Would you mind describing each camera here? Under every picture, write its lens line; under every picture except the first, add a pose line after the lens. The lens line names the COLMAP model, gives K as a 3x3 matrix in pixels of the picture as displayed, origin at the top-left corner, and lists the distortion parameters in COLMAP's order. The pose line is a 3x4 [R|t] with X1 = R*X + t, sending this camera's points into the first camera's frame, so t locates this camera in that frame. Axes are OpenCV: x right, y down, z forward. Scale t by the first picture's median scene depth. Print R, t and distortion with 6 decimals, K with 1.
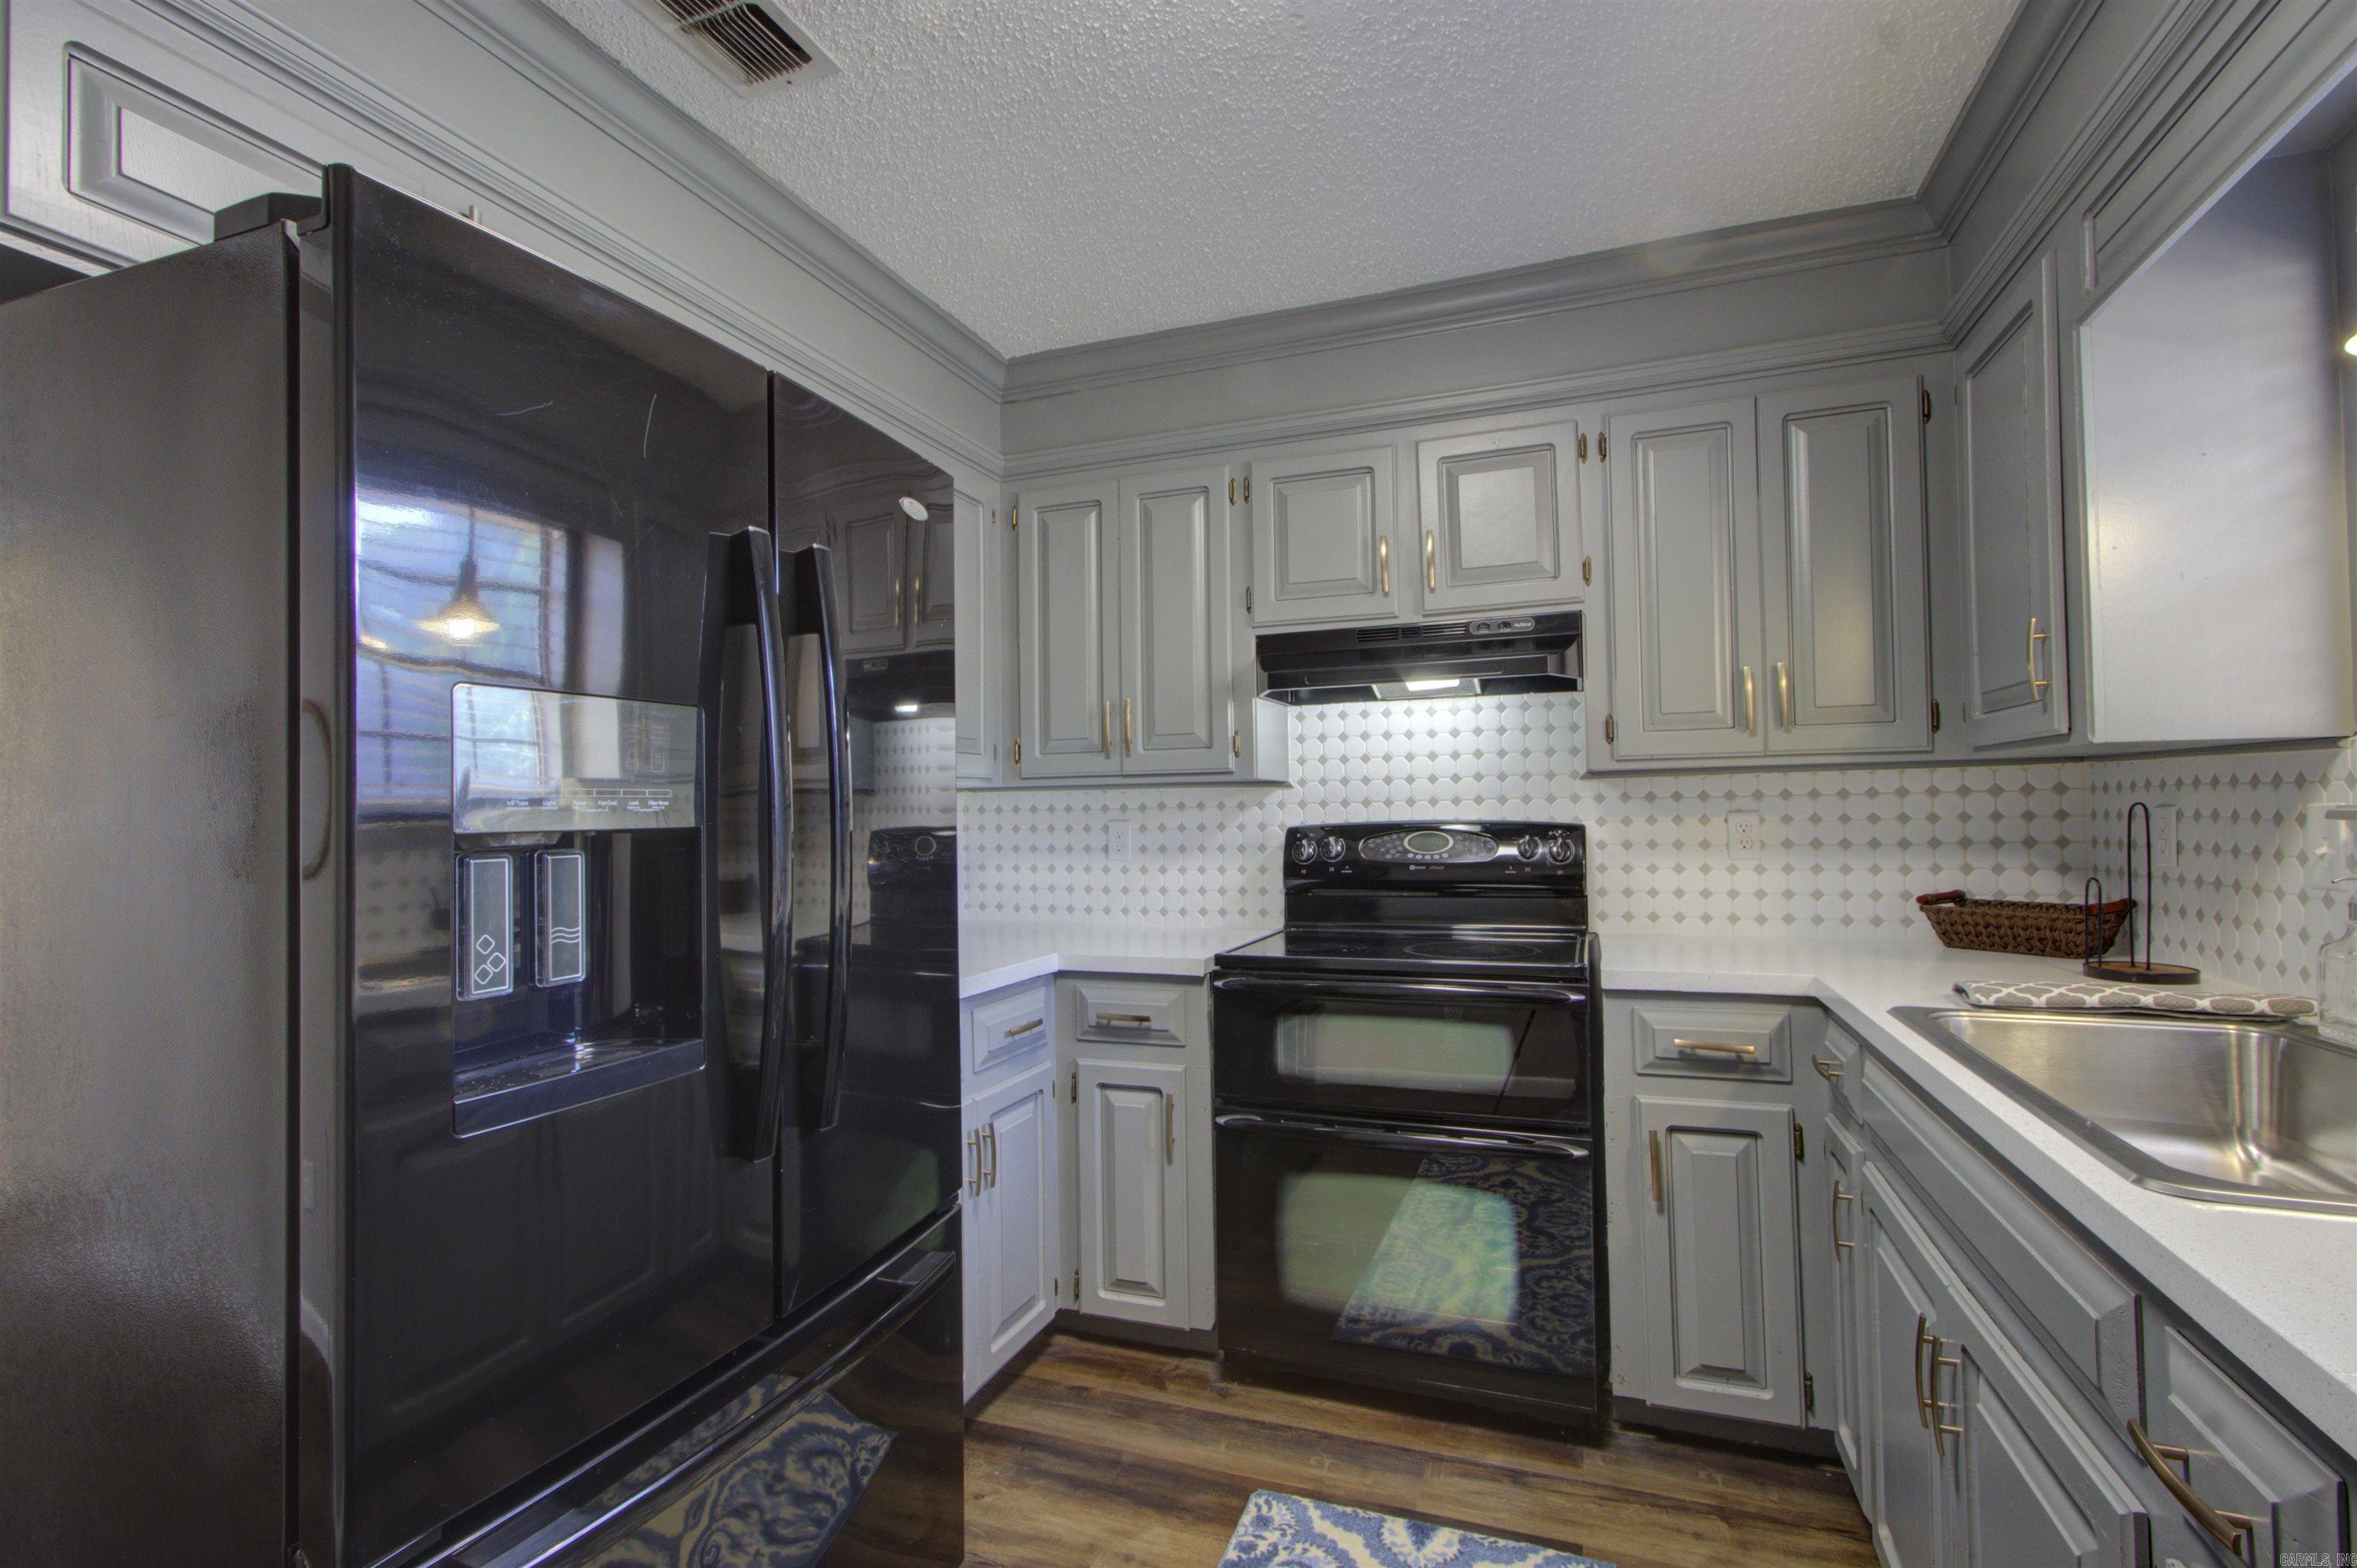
lens RADIAL K [[1094.7, 0, 1178.5], [0, 1094.7, 784.0], [0, 0, 1]] dist [0.024293, 0.000185]
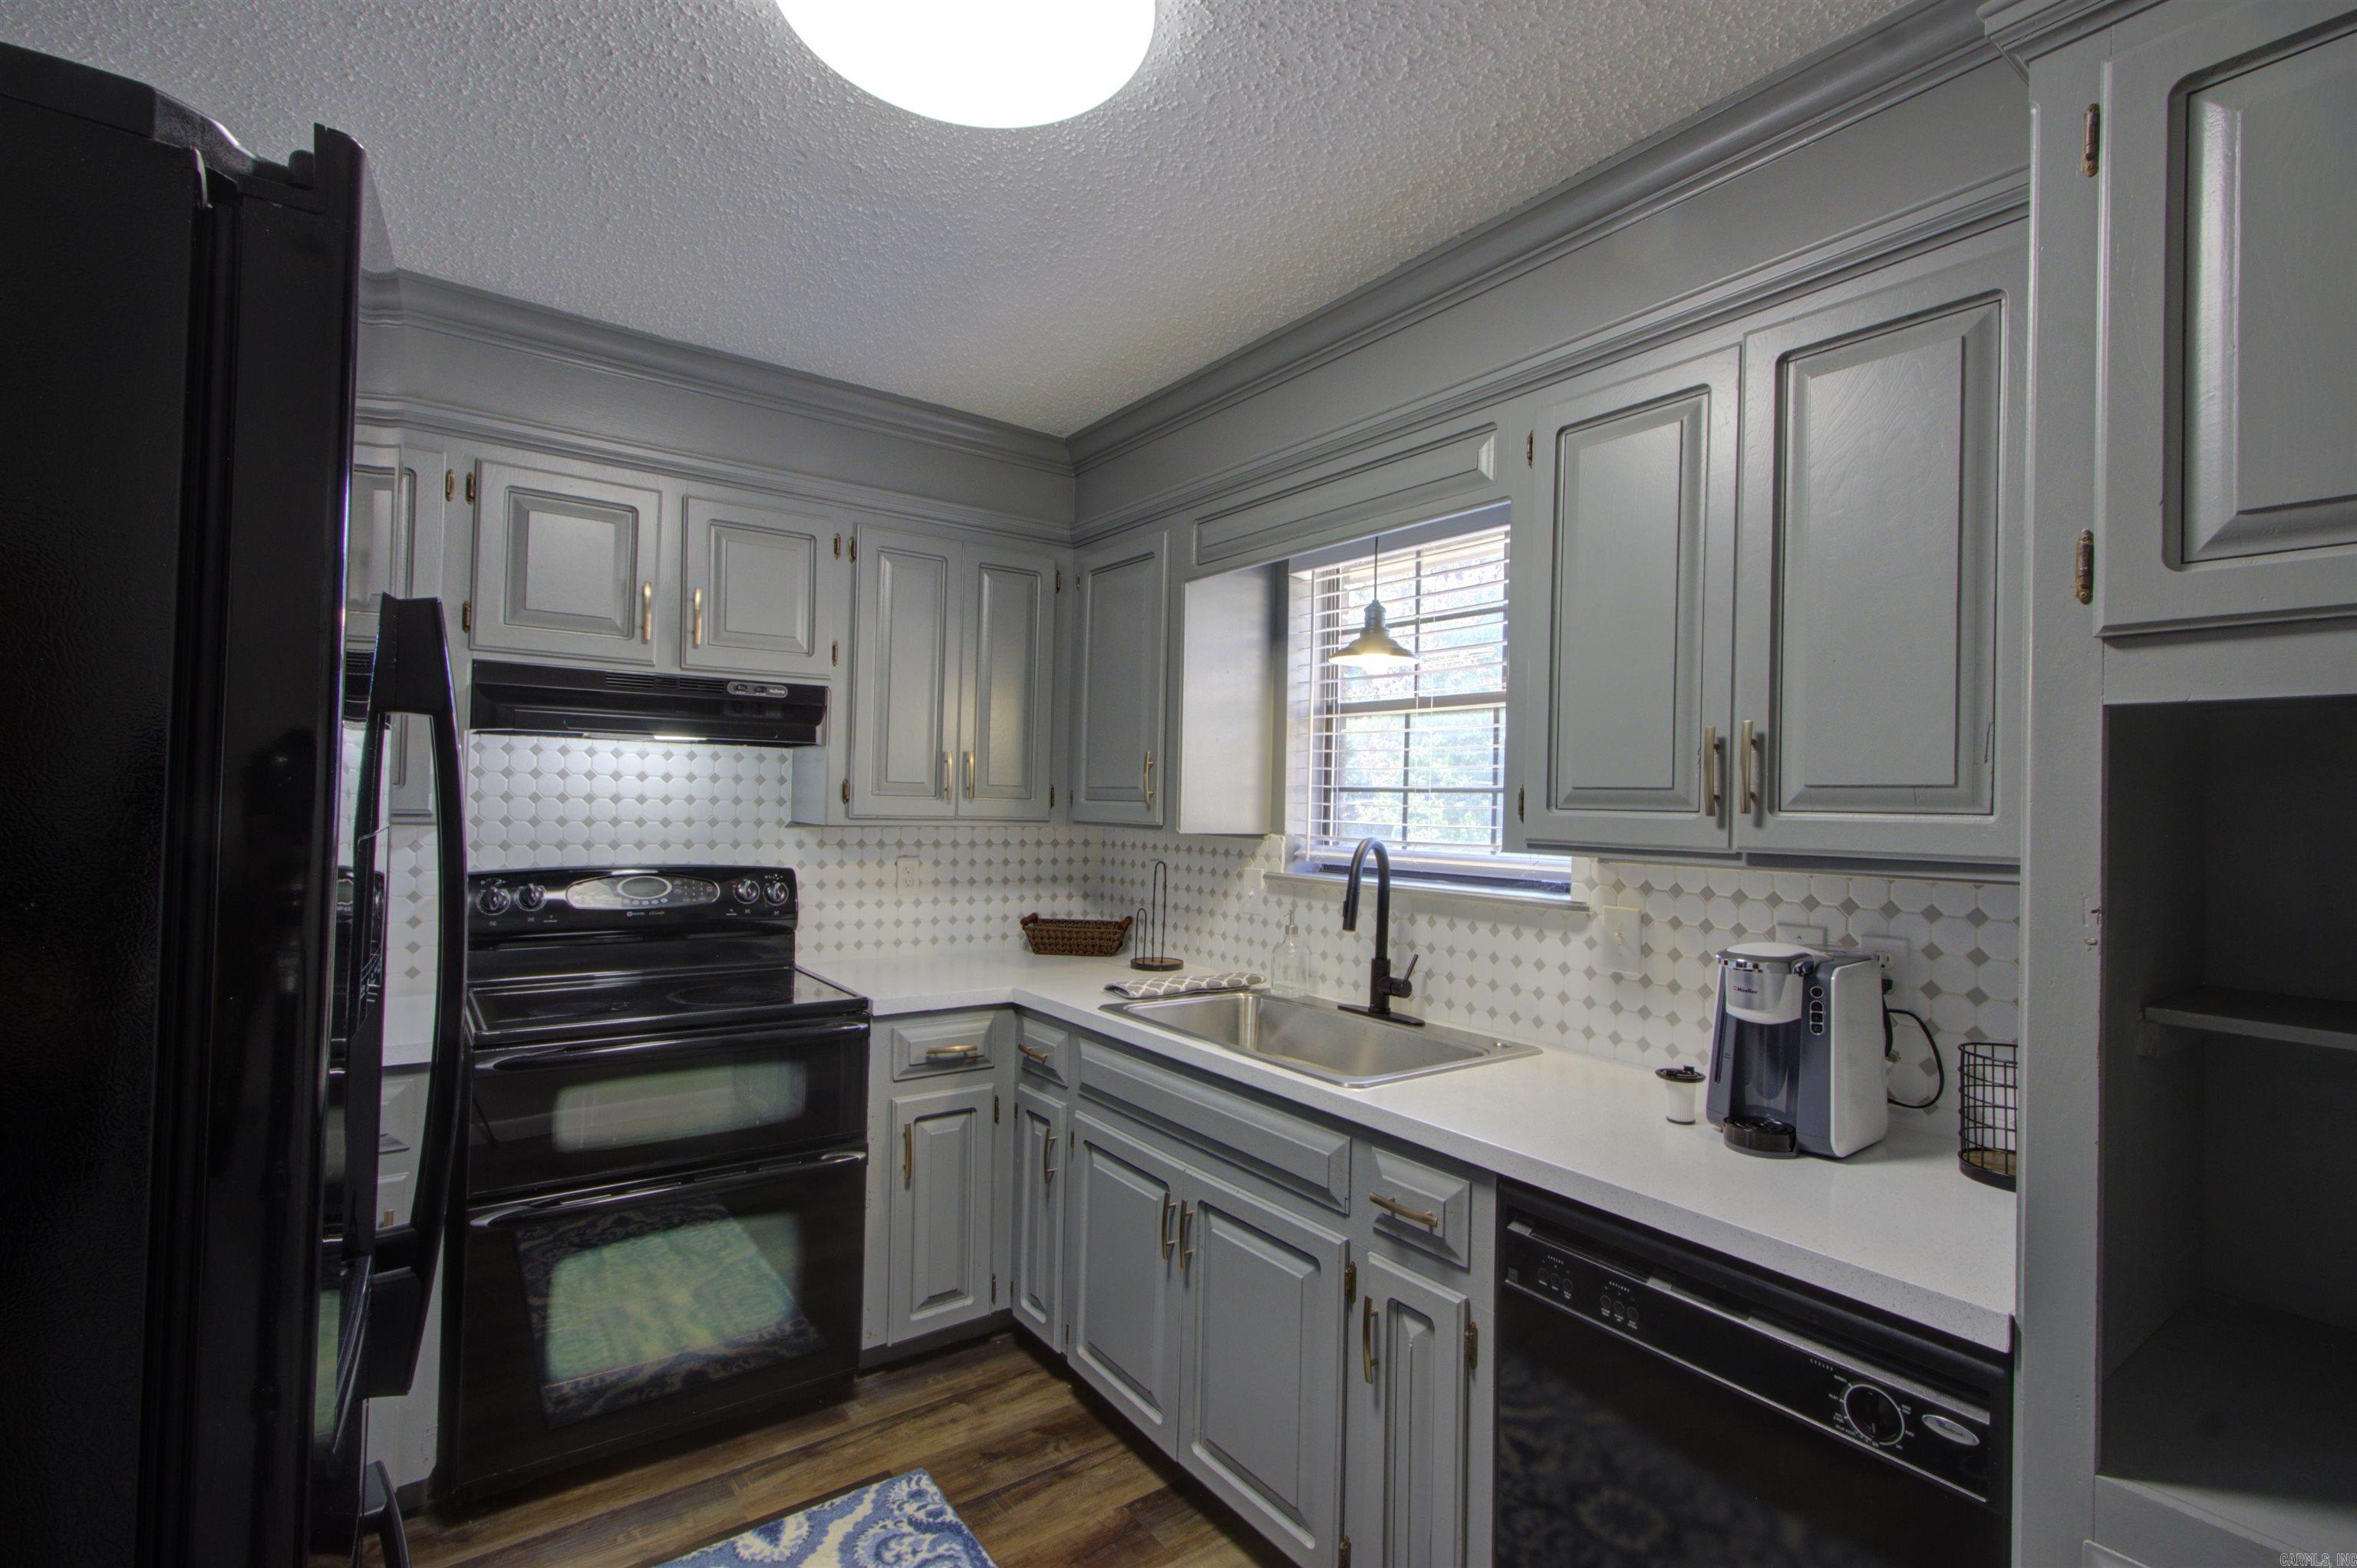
lens RADIAL K [[1104.7, 0, 1172.7], [0, 1104.7, 800.6], [0, 0, 1]] dist [0.019021, 0.039939]
pose [[0.569034, 0.032288, 0.821680, -0.436307], [-0.052375, 0.998623, -0.002970, -0.063160], [-0.820644, -0.041345, 0.569942, 0.048934]]
